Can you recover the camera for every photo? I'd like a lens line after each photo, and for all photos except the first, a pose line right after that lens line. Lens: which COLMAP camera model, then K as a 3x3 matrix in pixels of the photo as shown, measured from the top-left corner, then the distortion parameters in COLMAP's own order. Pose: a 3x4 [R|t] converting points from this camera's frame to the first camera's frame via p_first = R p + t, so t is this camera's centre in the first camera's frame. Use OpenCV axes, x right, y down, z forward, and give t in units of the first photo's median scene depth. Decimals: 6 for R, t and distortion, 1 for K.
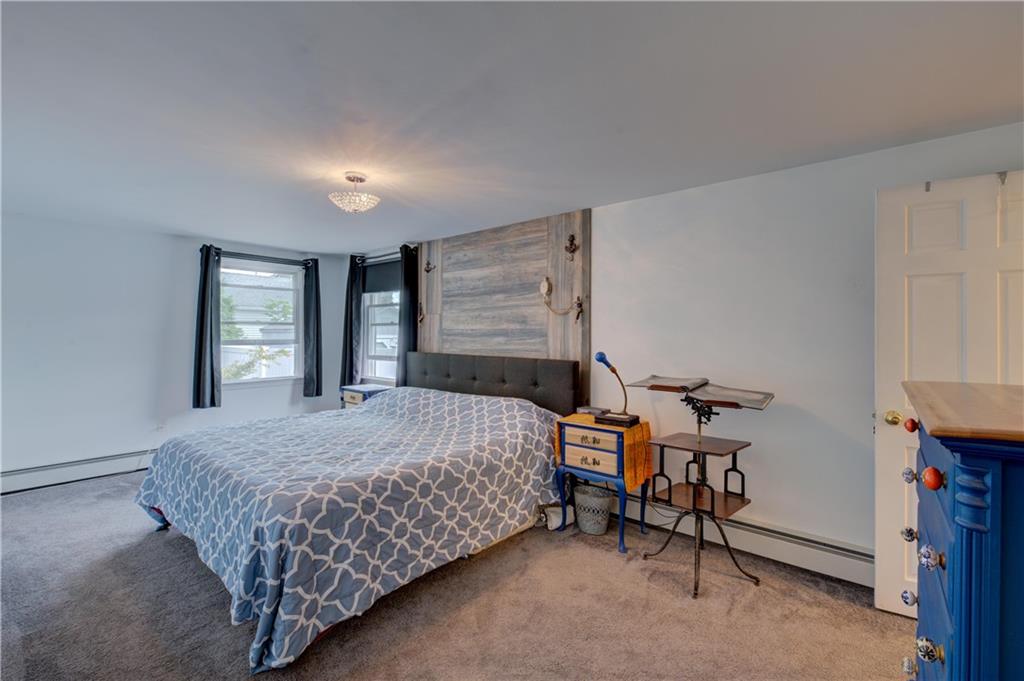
lens RADIAL K [[451.2, 0, 512.0], [0, 451.2, 340.5], [0, 0, 1]] dist [0.017432, -0.000078]
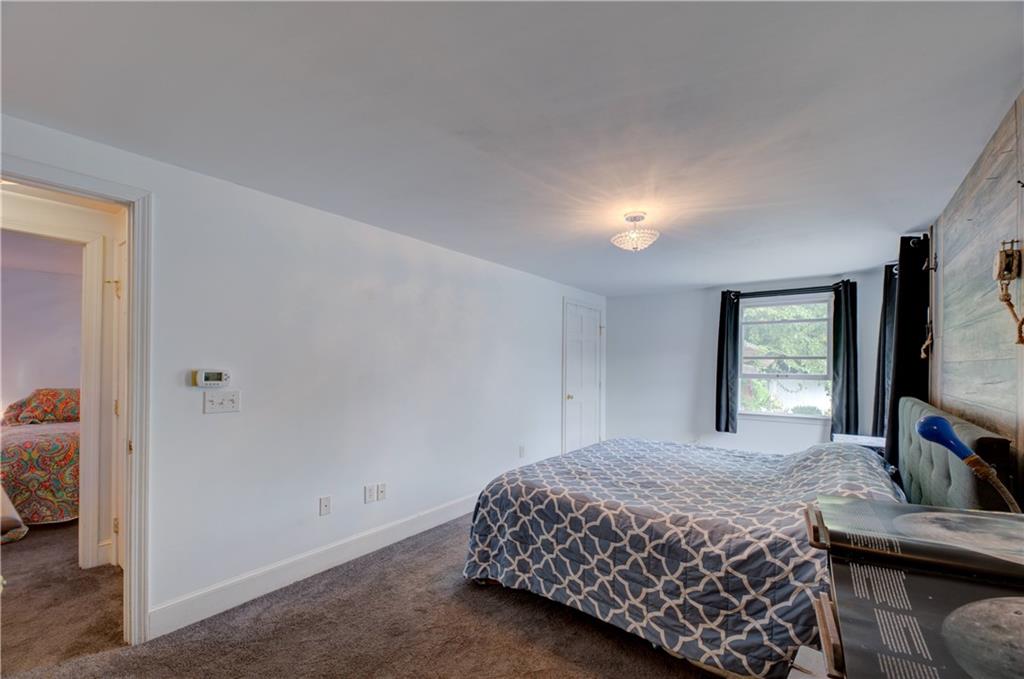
lens RADIAL K [[429.3, 0, 512.0], [0, 429.3, 339.5], [0, 0, 1]] dist [-0.001701, -0.000178]
pose [[0.051981, -0.055800, -0.997088, 0.689719], [-0.021342, 0.998148, -0.056972, -0.021251], [0.998420, 0.024242, 0.050693, 0.704934]]
